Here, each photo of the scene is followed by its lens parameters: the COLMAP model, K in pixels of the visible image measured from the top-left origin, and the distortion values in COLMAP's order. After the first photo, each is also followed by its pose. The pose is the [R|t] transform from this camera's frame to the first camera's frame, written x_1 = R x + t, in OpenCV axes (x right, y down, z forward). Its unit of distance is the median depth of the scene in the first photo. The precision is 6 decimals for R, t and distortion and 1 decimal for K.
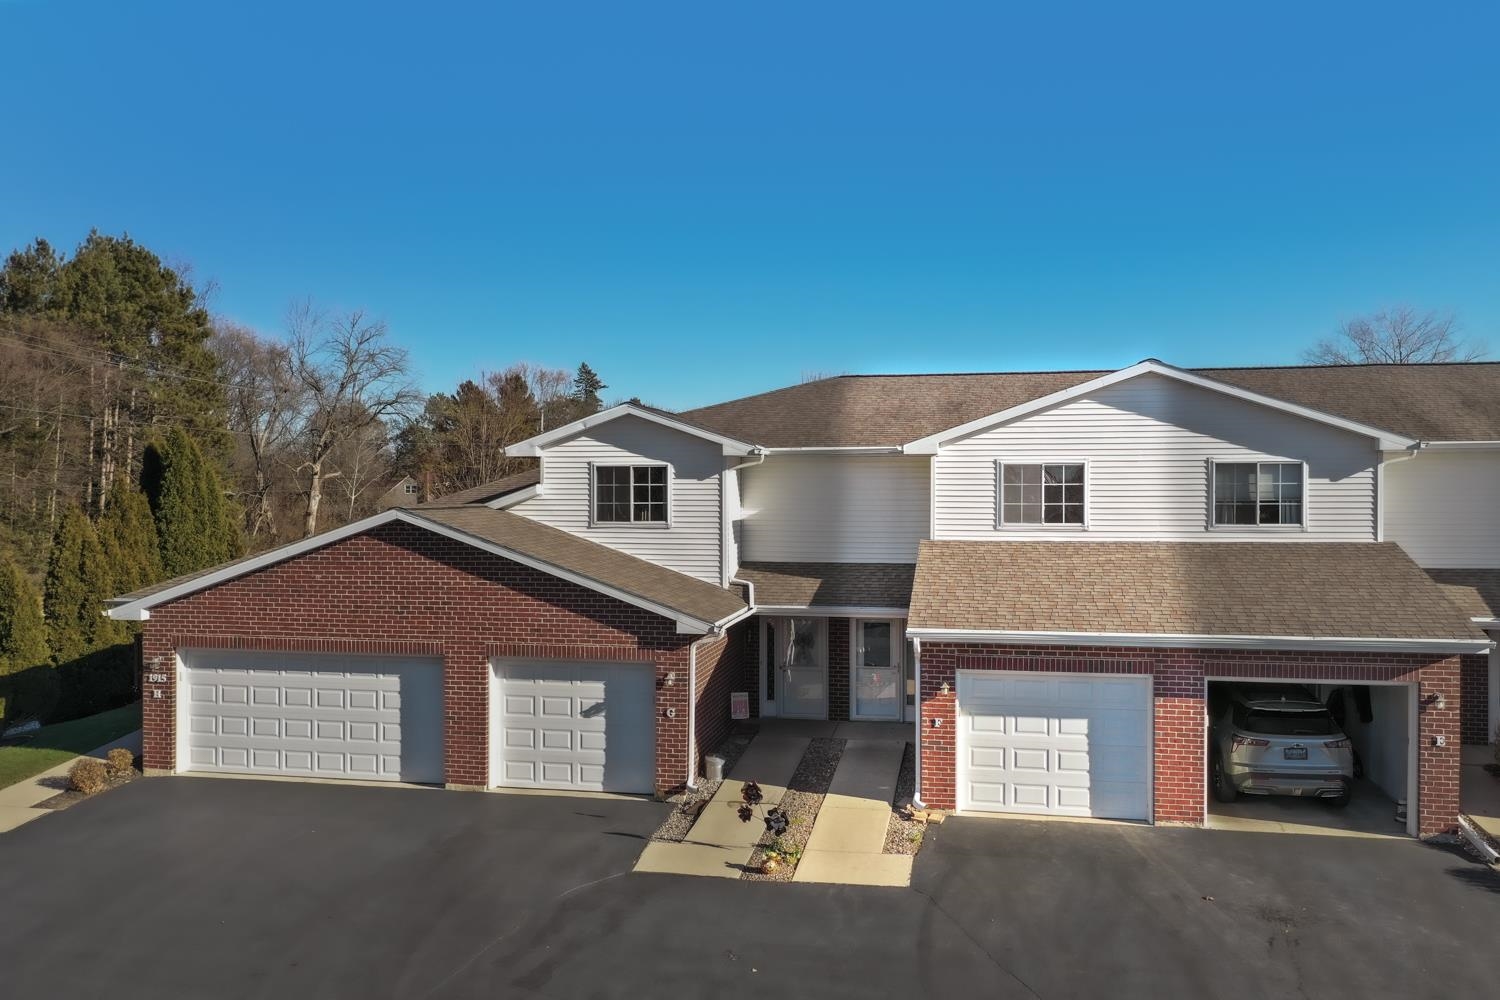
lens RADIAL K [[1198.0, 0, 750.0], [0, 1198.0, 500.0], [0, 0, 1]] dist [0.002210, 0.001438]
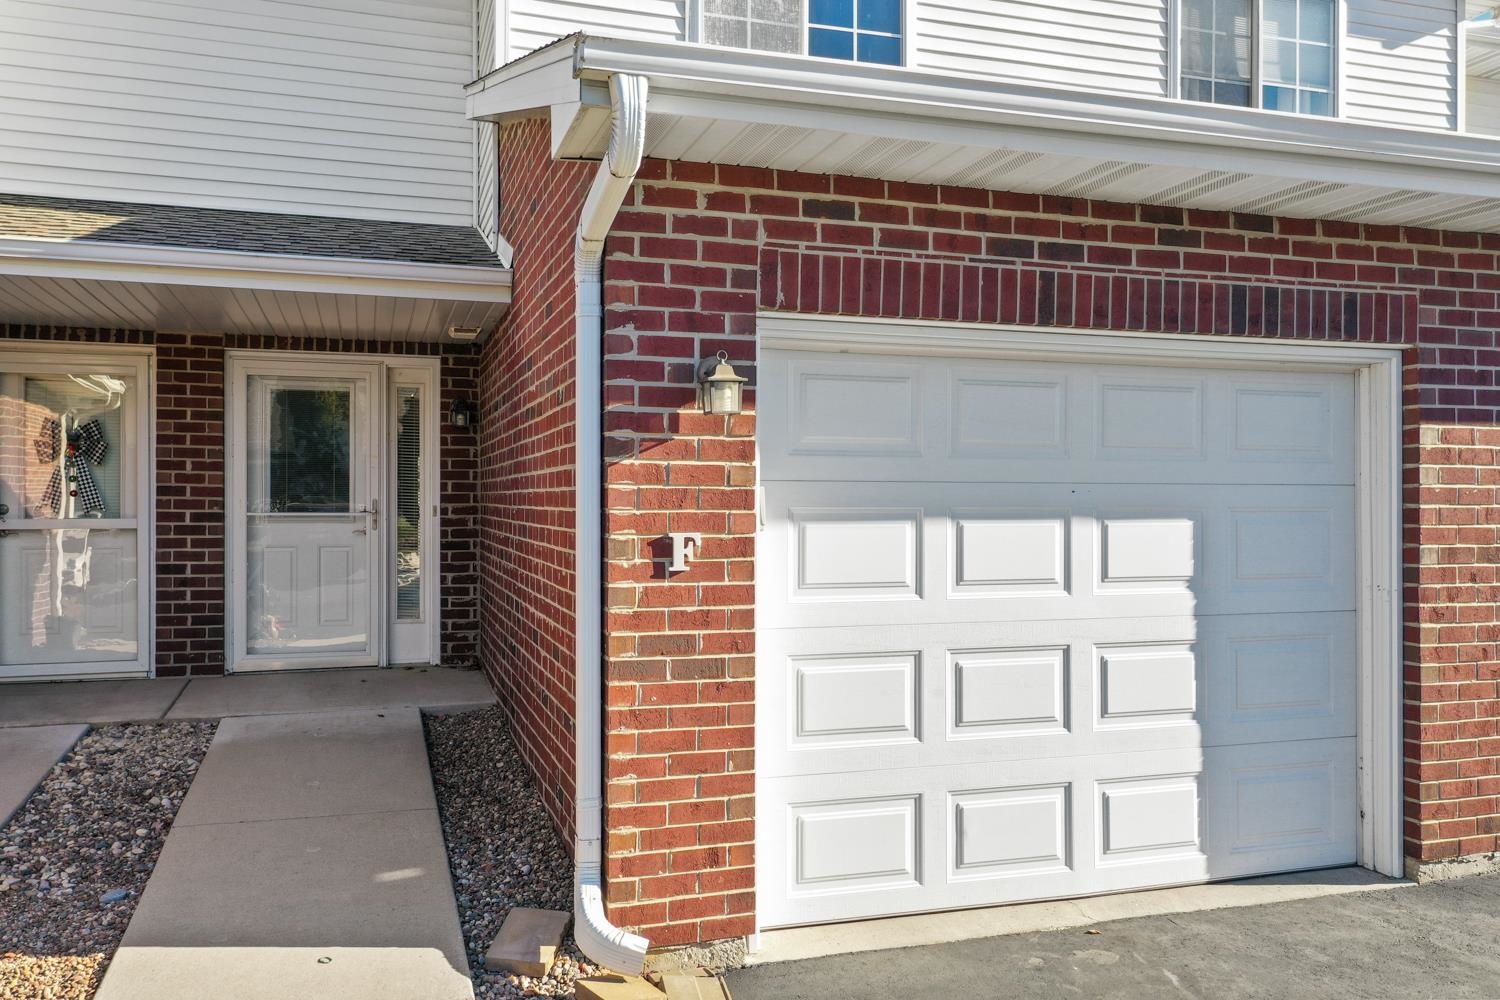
lens RADIAL K [[1198.0, 0, 750.0], [0, 1198.0, 500.0], [0, 0, 1]] dist [0.002210, 0.001438]
pose [[0.874242, 0.004474, 0.485470, 0.056542], [0.003658, 0.999868, -0.015803, 0.166415], [-0.485477, 0.015592, 0.874110, 0.742181]]
